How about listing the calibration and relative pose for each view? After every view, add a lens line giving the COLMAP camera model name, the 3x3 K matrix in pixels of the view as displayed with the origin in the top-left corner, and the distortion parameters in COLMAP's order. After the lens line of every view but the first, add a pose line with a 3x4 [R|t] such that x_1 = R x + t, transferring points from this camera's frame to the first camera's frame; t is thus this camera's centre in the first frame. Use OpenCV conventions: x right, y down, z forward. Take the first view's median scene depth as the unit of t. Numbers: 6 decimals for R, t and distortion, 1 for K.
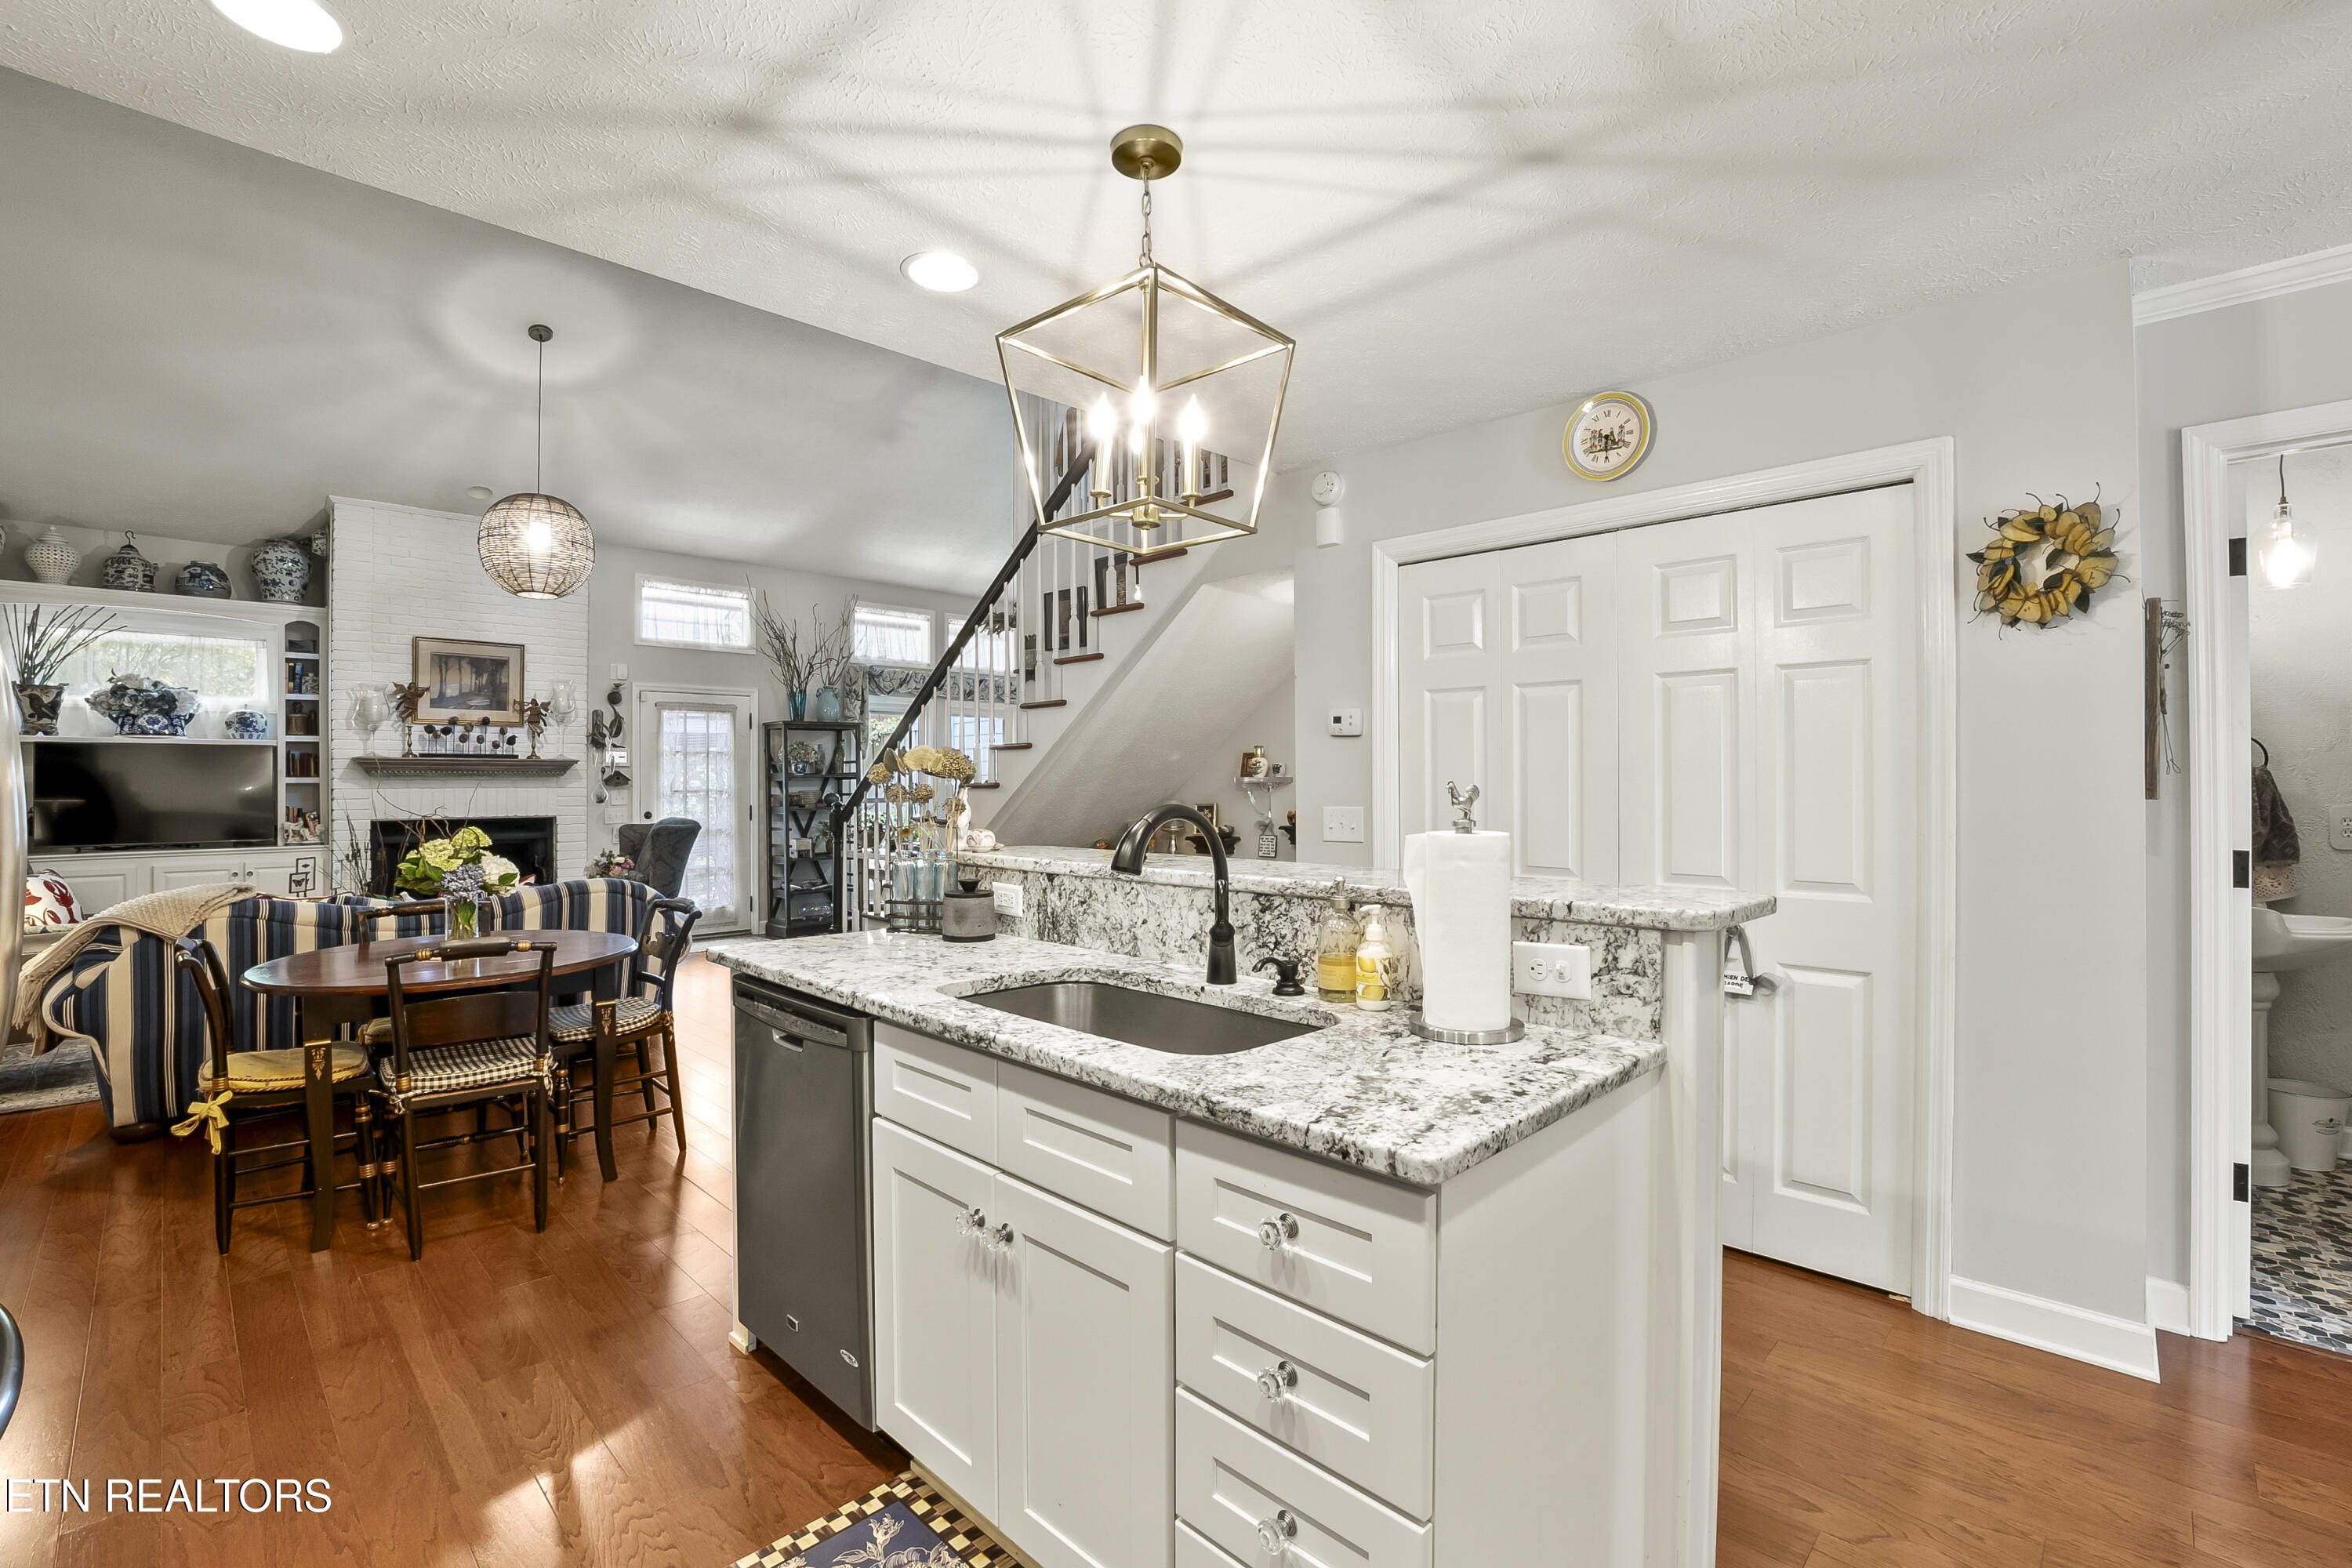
lens RADIAL K [[1036.0, 0, 1172.1], [0, 1036.0, 767.1], [0, 0, 1]] dist [-0.045333, 0.015872]
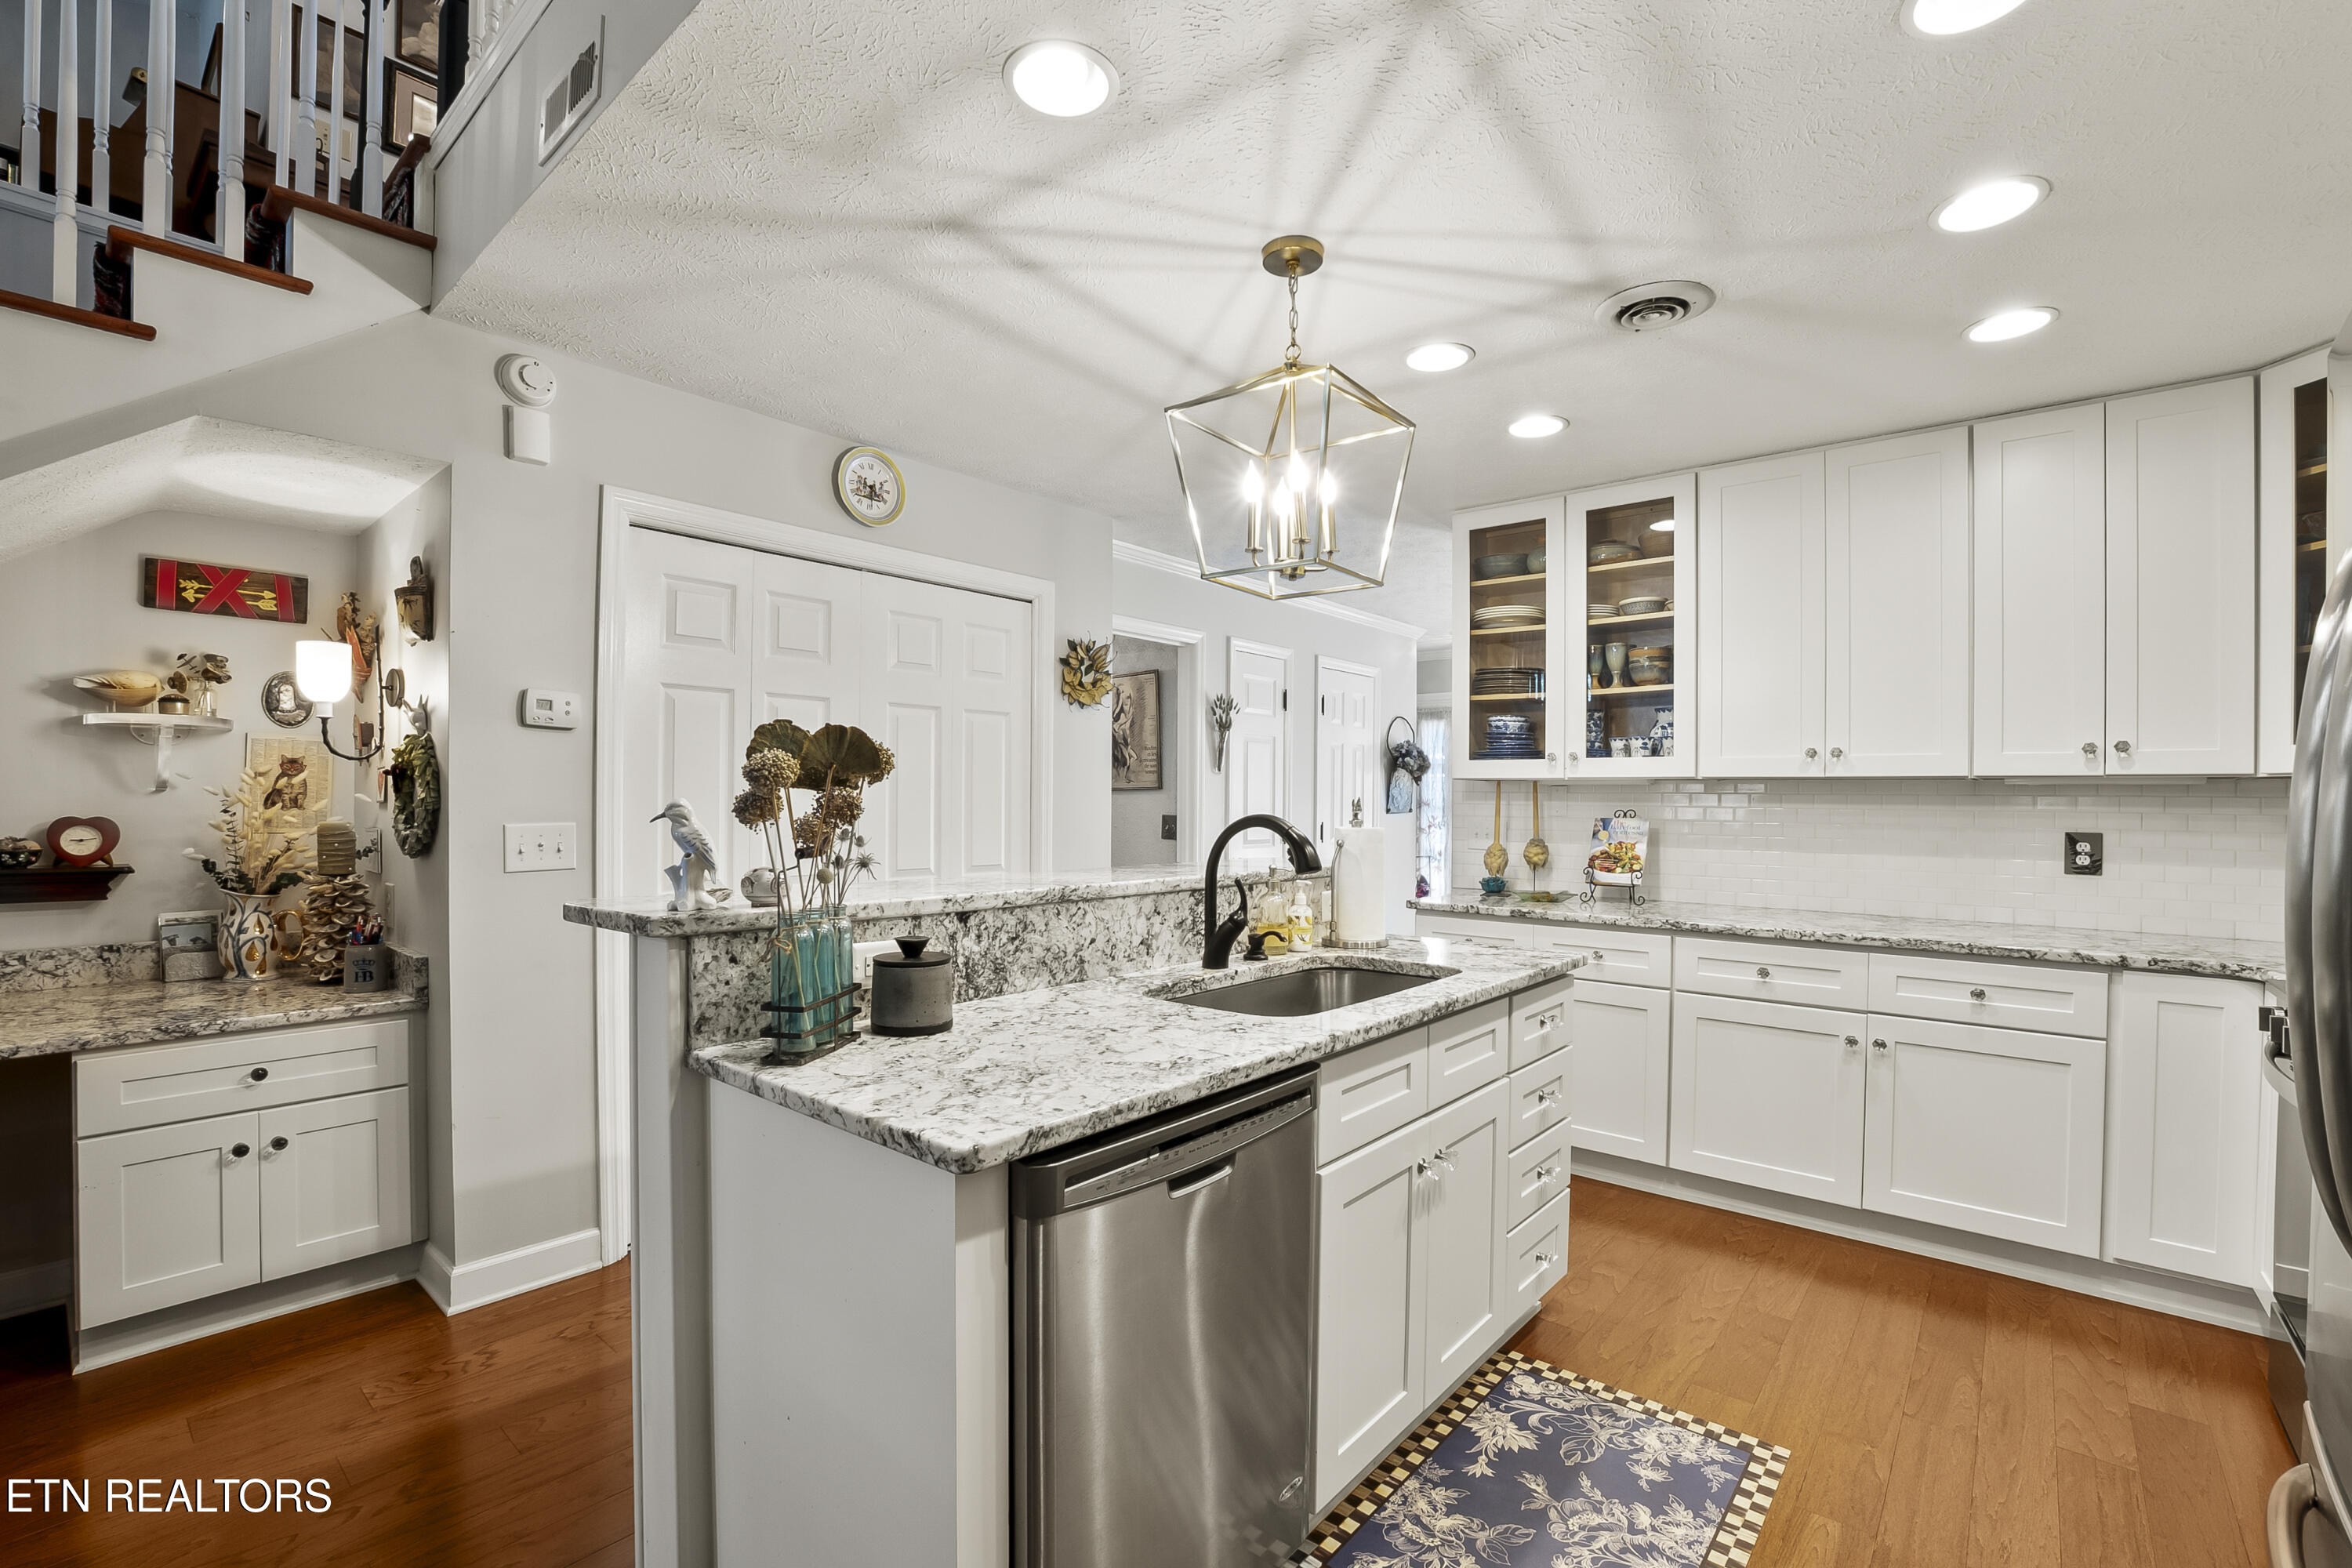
lens RADIAL K [[1027.1, 0, 1176.6], [0, 1027.1, 802.2], [0, 0, 1]] dist [-0.058986, 0.016536]
pose [[-0.067525, -0.001420, 0.997717, -0.339618], [-0.022978, 0.999736, -0.000132, 0.007597], [-0.997453, -0.022934, -0.067540, 0.349473]]
